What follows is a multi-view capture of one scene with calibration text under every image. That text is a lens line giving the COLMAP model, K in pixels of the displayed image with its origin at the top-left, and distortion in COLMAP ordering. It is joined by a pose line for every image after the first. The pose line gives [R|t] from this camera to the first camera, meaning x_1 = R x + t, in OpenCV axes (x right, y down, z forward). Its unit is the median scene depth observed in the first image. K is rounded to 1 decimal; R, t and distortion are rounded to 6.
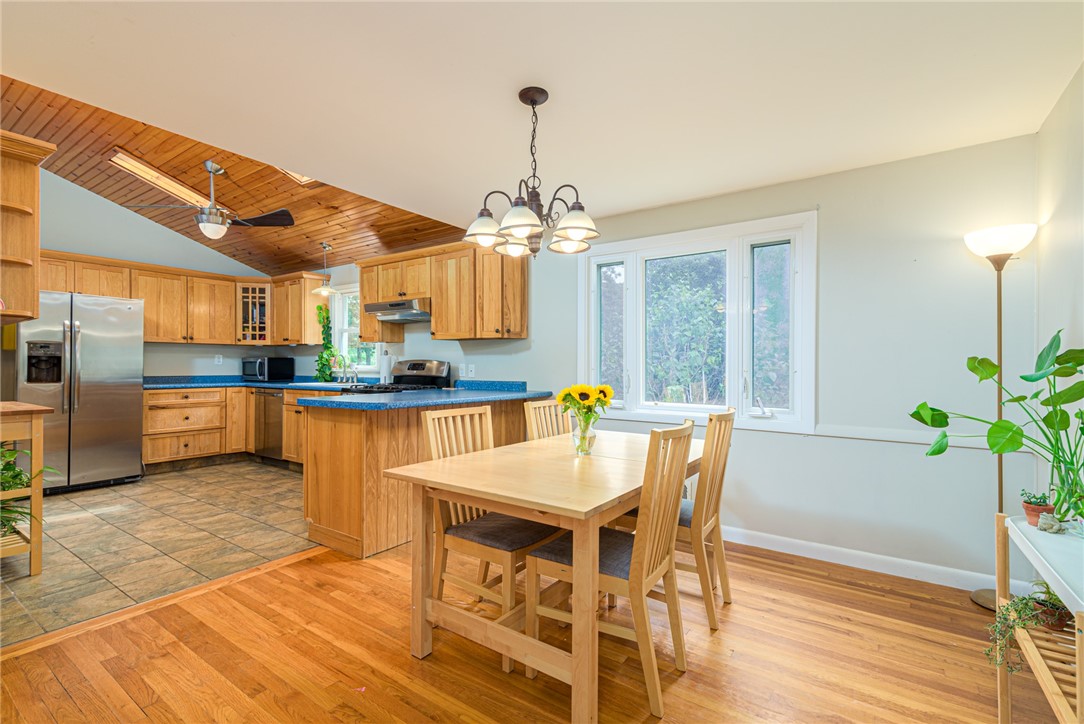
lens RADIAL K [[488.9, 0, 547.4], [0, 488.9, 365.9], [0, 0, 1]] dist [0.019789, -0.004068]
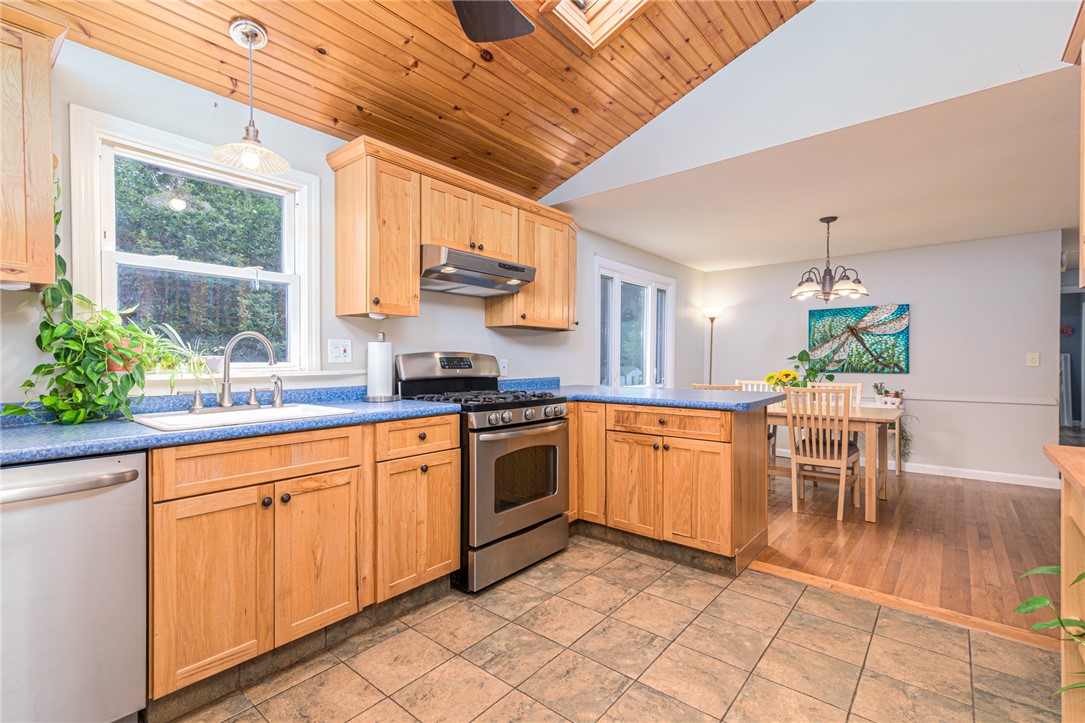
lens RADIAL K [[489.3, 0, 540.2], [0, 489.3, 363.1], [0, 0, 1]] dist [0.019789, -0.004068]
pose [[0.092084, -0.011513, 0.995685, -1.571089], [0.001063, 0.999934, 0.011464, -0.009178], [-0.995751, 0.000003, 0.092090, 1.486280]]
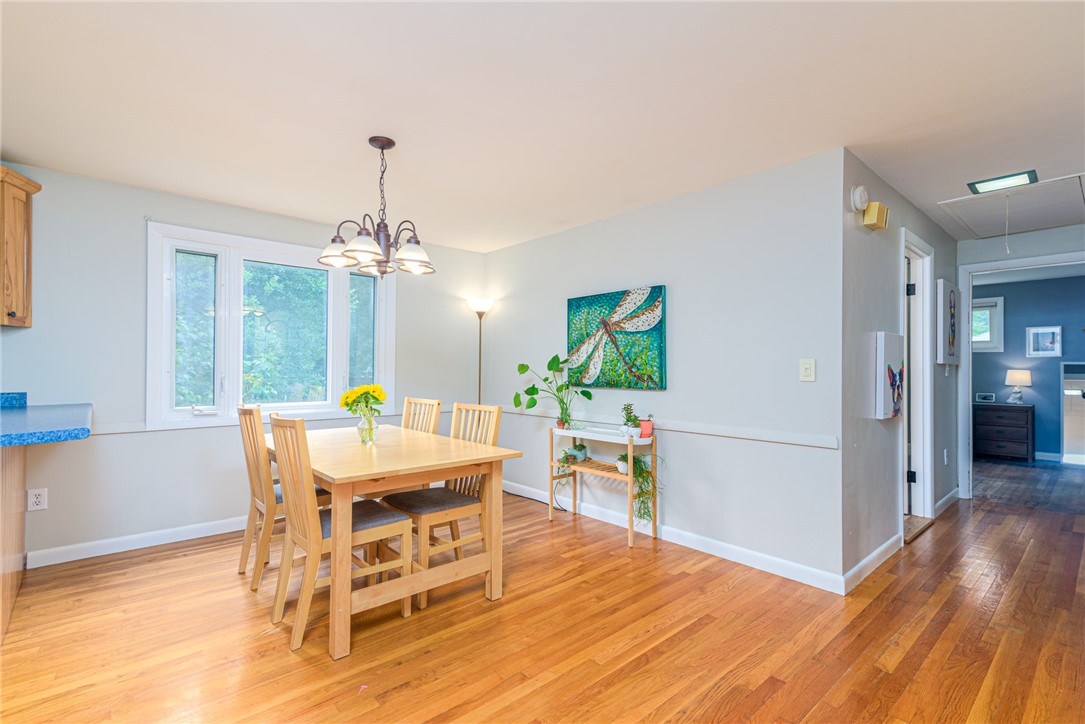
lens RADIAL K [[489.3, 0, 540.7], [0, 489.3, 364.2], [0, 0, 1]] dist [0.019789, -0.004068]
pose [[0.241334, 0.001190, 0.970441, -0.833019], [-0.001138, 0.999999, -0.000943, -0.010510], [-0.970442, -0.000877, 0.241335, 0.262494]]
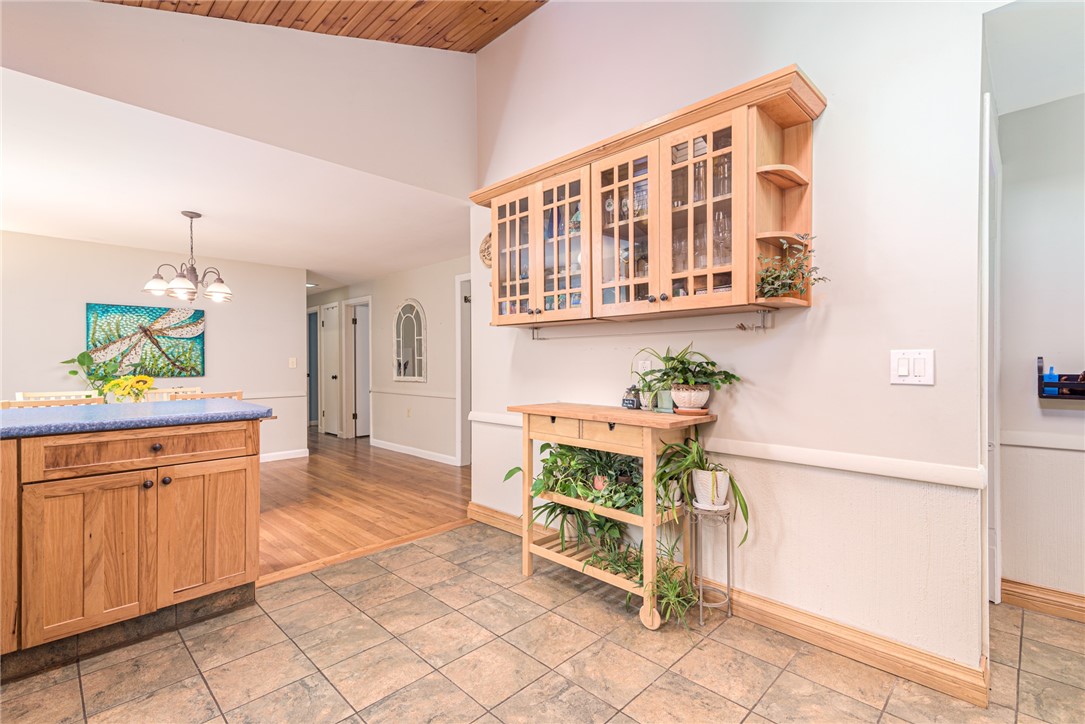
lens RADIAL K [[489.3, 0, 546.2], [0, 489.3, 365.3], [0, 0, 1]] dist [0.019789, -0.004068]
pose [[-0.985929, -0.002131, 0.167153, -1.237001], [-0.000965, 0.999975, 0.007053, -0.005855], [-0.167164, 0.006792, -0.985906, 1.971922]]
